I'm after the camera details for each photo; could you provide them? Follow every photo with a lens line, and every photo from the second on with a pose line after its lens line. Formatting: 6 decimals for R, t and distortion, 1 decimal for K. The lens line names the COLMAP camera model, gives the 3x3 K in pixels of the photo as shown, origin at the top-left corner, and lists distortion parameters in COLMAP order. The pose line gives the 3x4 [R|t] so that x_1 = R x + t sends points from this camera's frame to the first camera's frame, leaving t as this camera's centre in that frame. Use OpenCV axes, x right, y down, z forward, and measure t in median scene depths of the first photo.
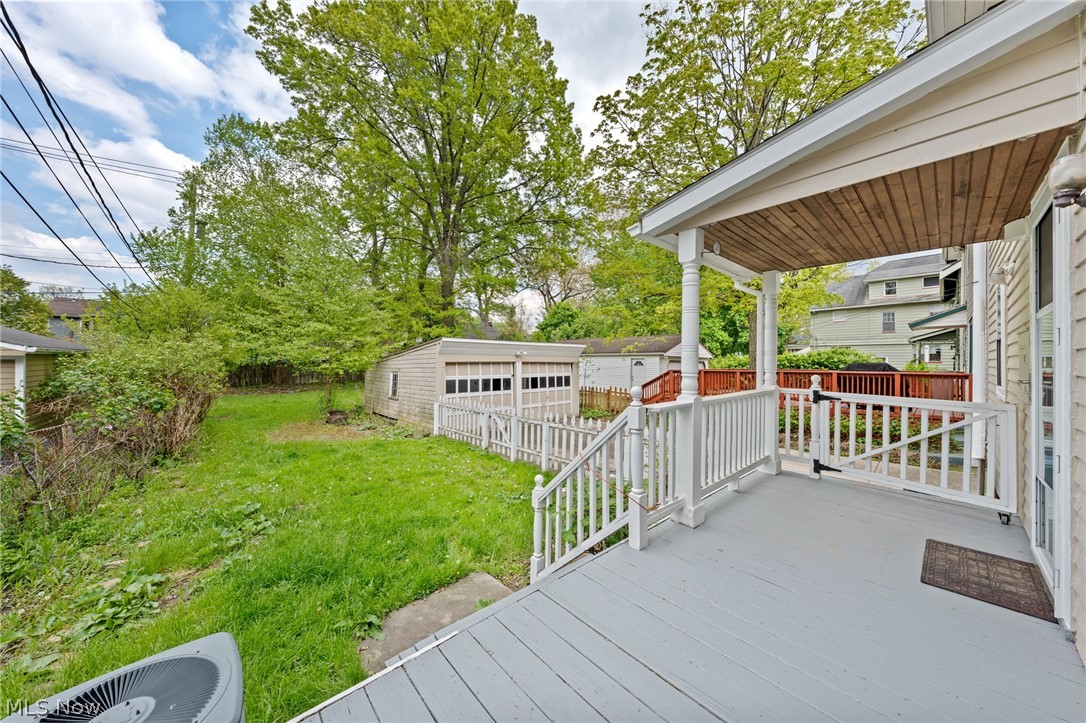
lens RADIAL K [[369.2, 0, 533.2], [0, 369.2, 362.2], [0, 0, 1]] dist [-0.006513, 0.000367]
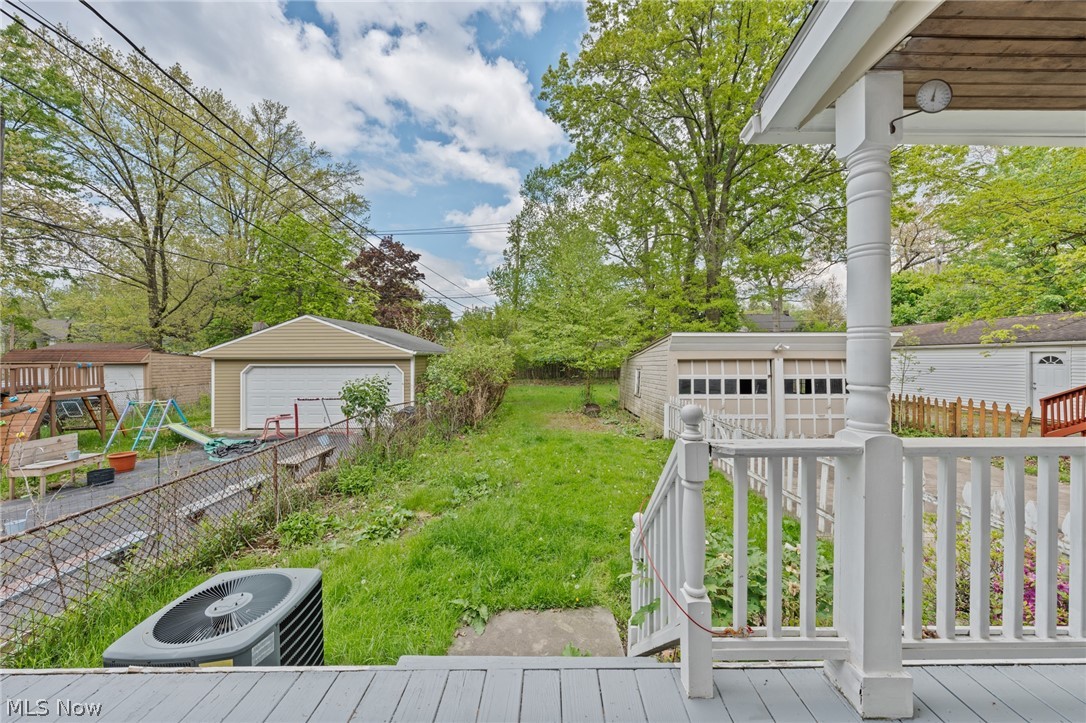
lens RADIAL K [[369.2, 0, 544.5], [0, 369.2, 357.6], [0, 0, 1]] dist [-0.006513, 0.000367]
pose [[0.753629, -0.006314, -0.657270, 0.078843], [0.003749, 0.999979, -0.005308, -0.000700], [0.657290, 0.001536, 0.753636, 0.069295]]
